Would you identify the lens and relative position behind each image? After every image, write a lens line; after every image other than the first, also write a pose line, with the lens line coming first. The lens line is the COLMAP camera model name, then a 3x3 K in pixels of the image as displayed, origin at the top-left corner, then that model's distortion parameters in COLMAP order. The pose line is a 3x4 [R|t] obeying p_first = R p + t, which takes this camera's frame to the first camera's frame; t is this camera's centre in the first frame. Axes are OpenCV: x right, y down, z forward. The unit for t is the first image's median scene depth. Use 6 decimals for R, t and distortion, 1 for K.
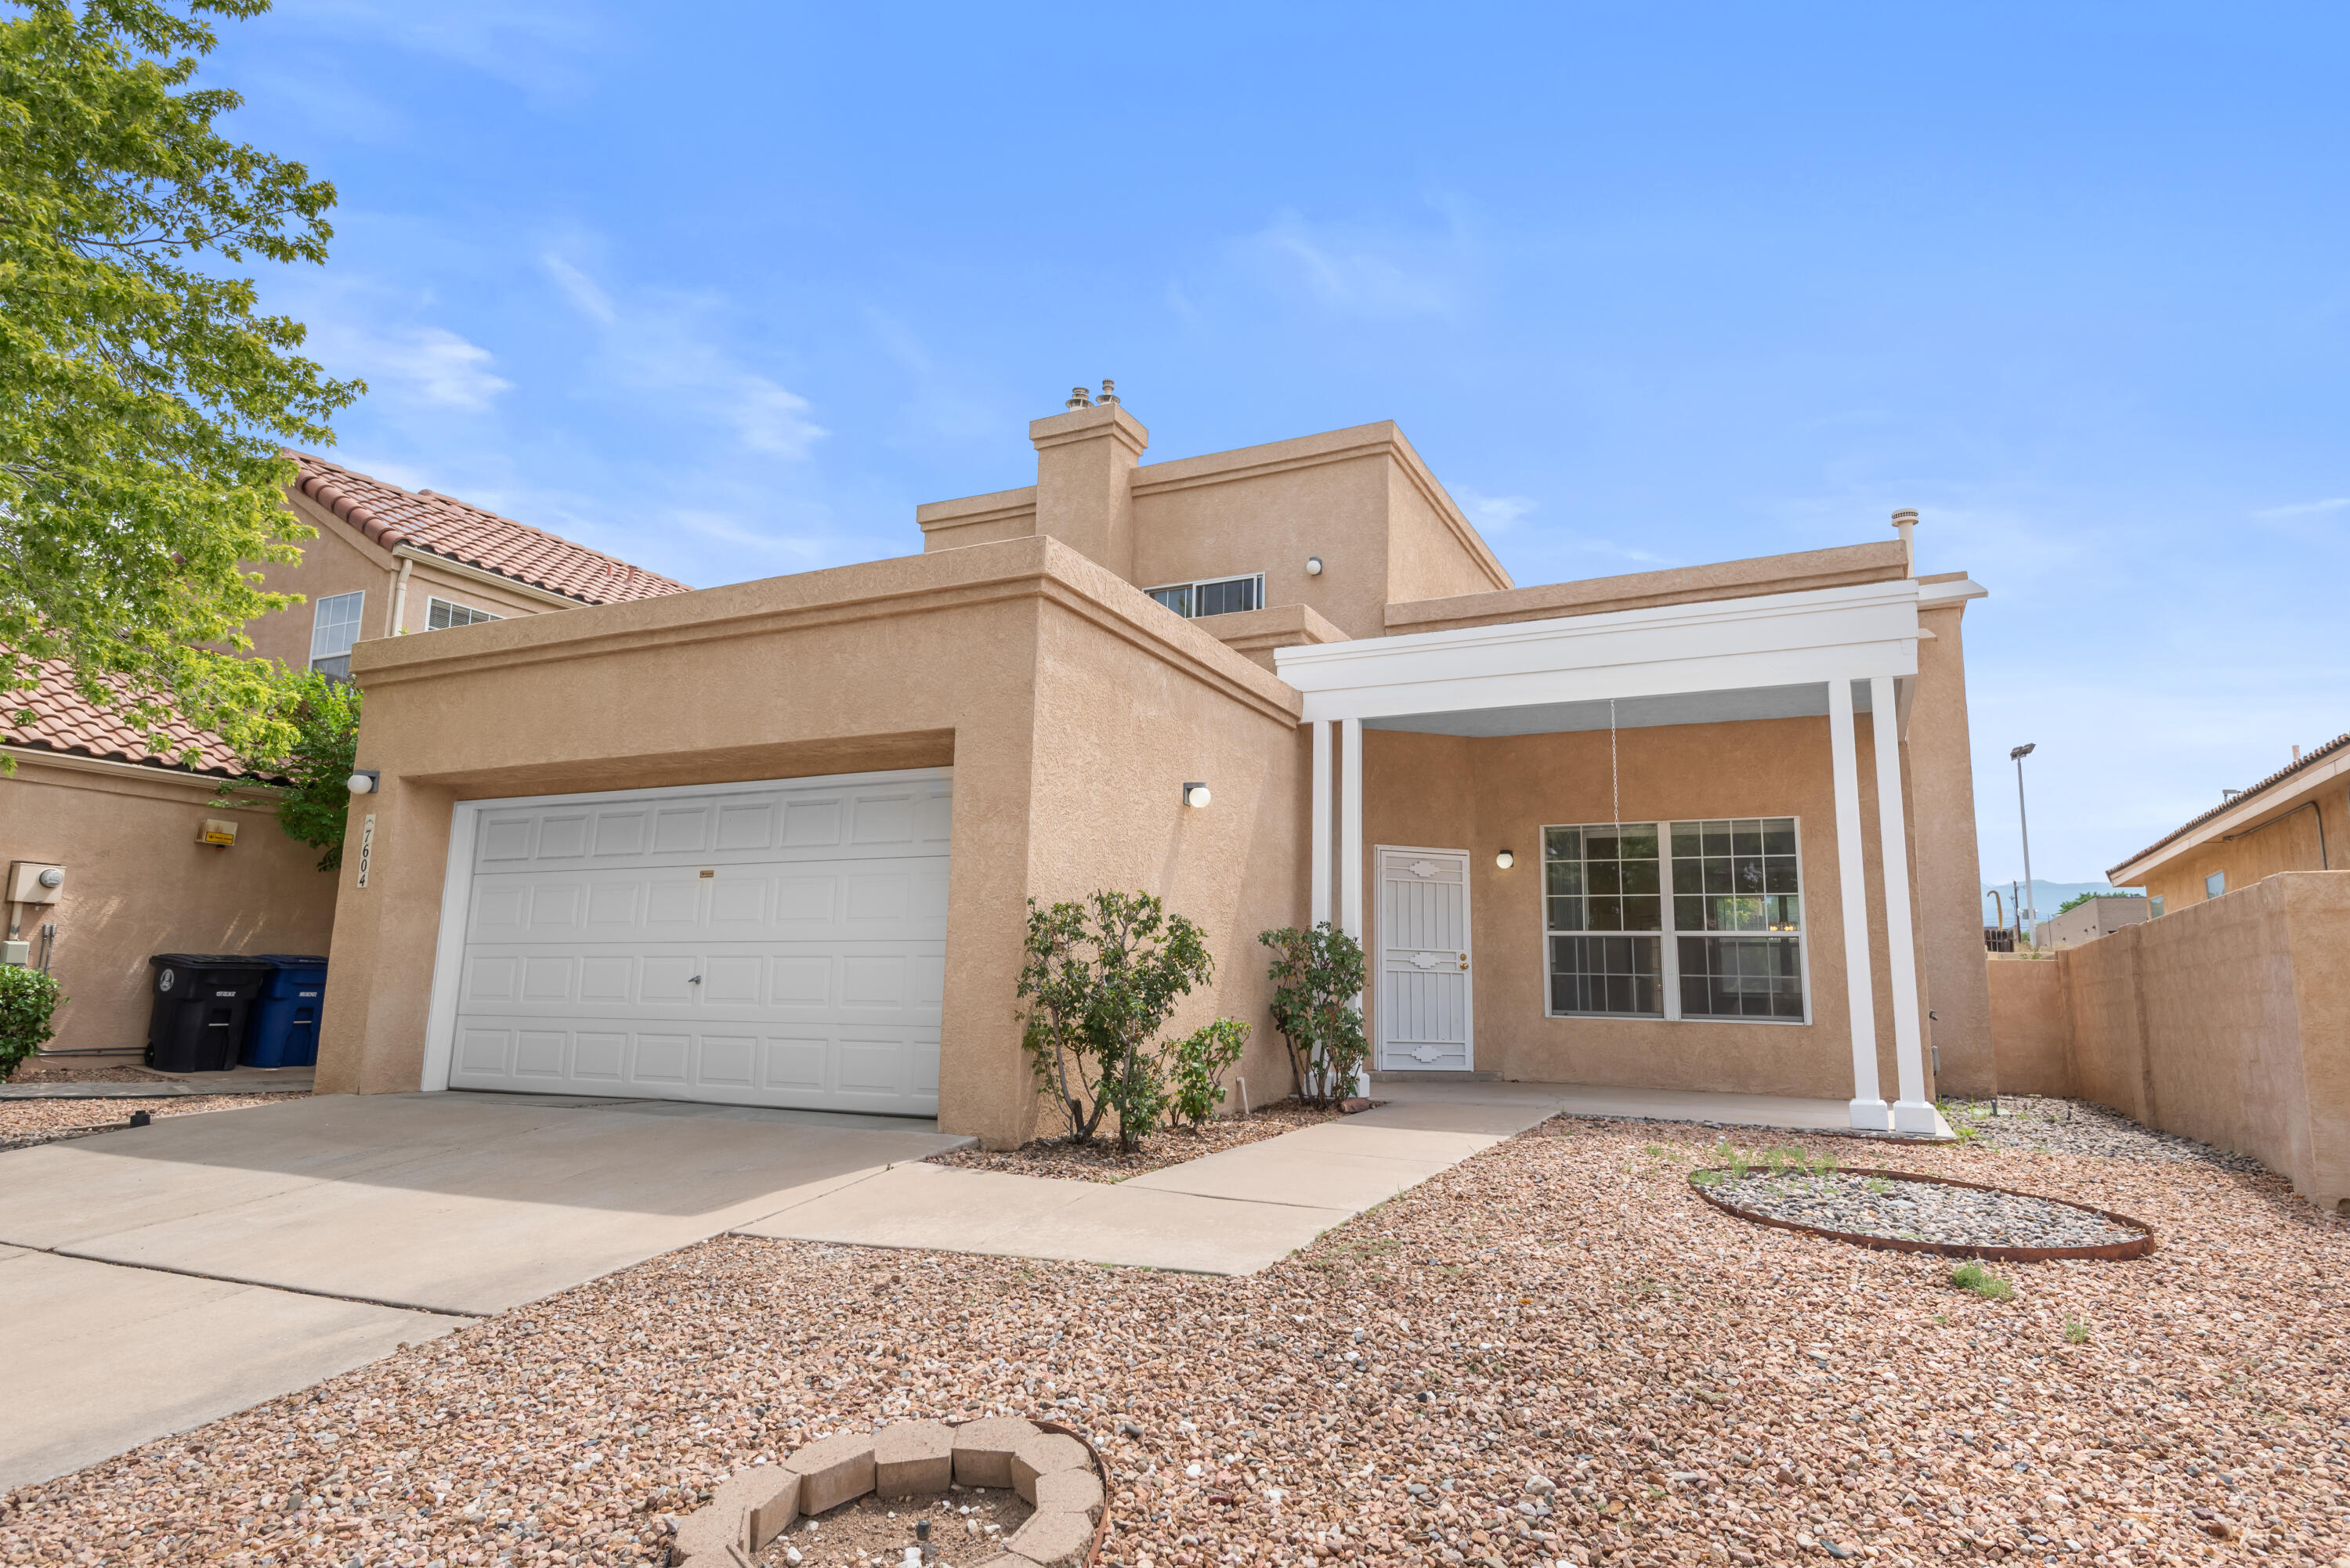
lens RADIAL K [[1334.8, 0, 1175.0], [0, 1334.8, 784.0], [0, 0, 1]] dist [0.048728, -0.032509]
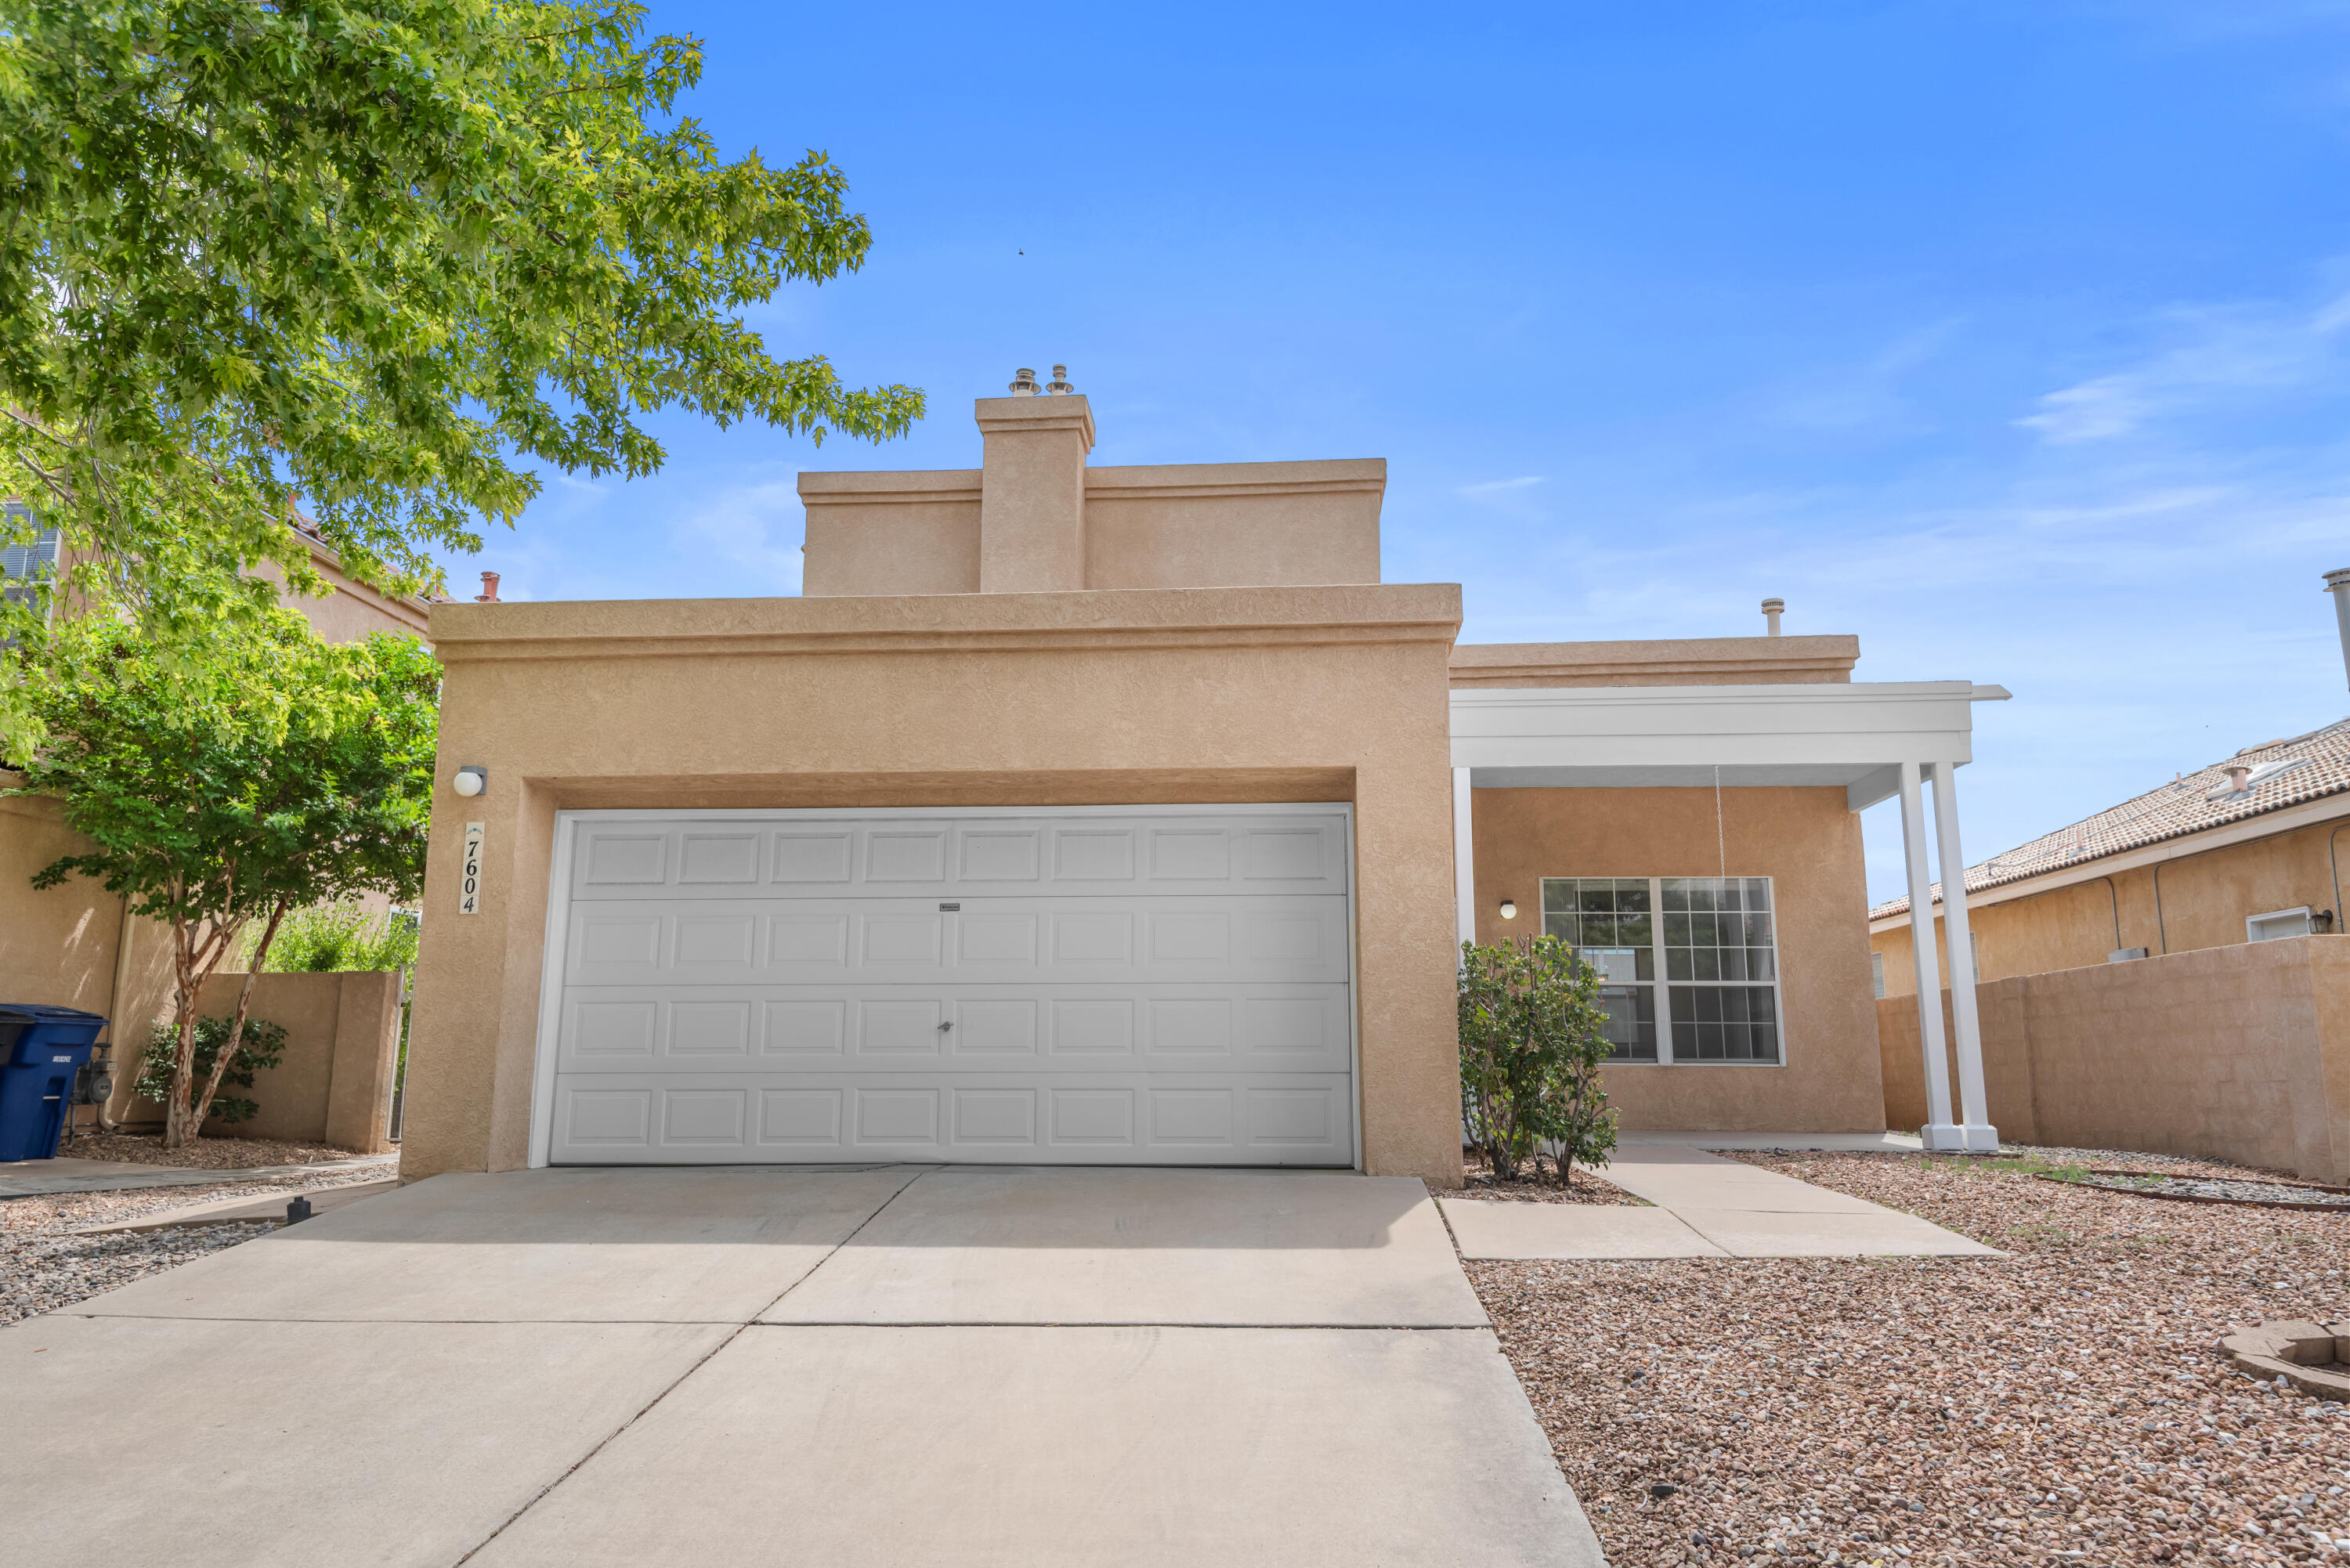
lens RADIAL K [[1599.4, 0, 1175.0], [0, 1599.4, 784.0], [0, 0, 1]] dist [0.019929, -0.003218]
pose [[0.924898, 0.052218, 0.376613, -0.580859], [-0.045431, 0.998606, -0.026888, 0.006735], [-0.377492, 0.007759, 0.925980, -0.036214]]
